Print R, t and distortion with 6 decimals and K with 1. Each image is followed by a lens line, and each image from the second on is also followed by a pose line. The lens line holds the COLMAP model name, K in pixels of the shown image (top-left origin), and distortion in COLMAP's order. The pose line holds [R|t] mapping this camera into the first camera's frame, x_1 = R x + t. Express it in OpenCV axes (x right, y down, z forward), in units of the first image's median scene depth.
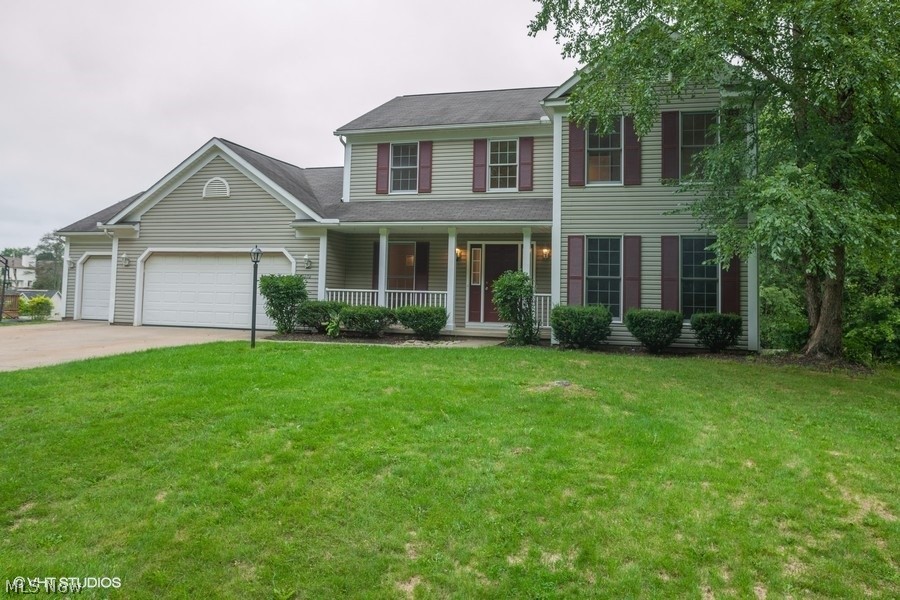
lens RADIAL K [[721.8, 0, 451.6], [0, 721.8, 250.6], [0, 0, 1]] dist [-0.008901, 0.004464]
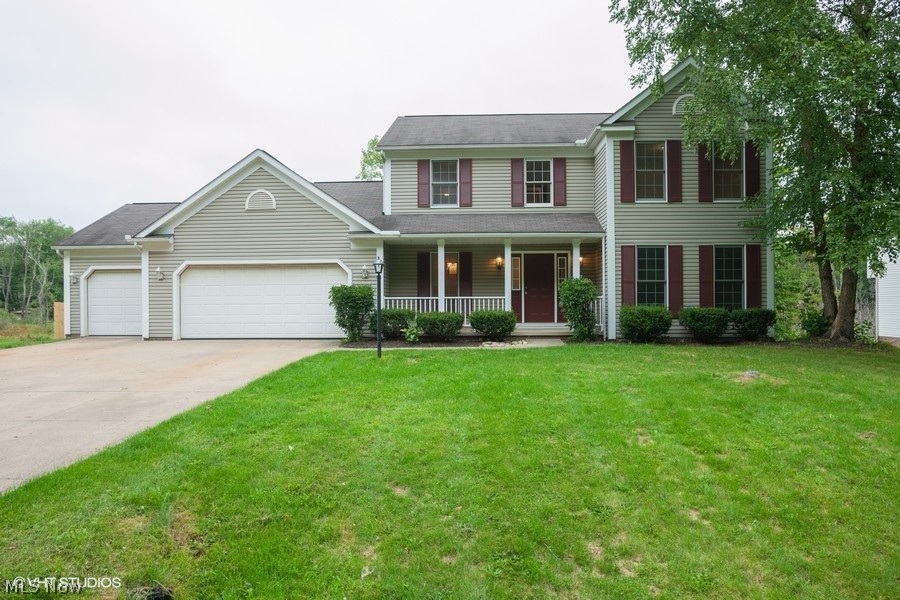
lens RADIAL K [[622.3, 0, 450.0], [0, 622.3, 301.9], [0, 0, 1]] dist [-0.041527, 0.000635]
pose [[0.965885, -0.028854, 0.257359, -0.319868], [0.011559, 0.997587, 0.068466, -0.001591], [-0.258713, -0.063155, 0.963887, 0.099890]]
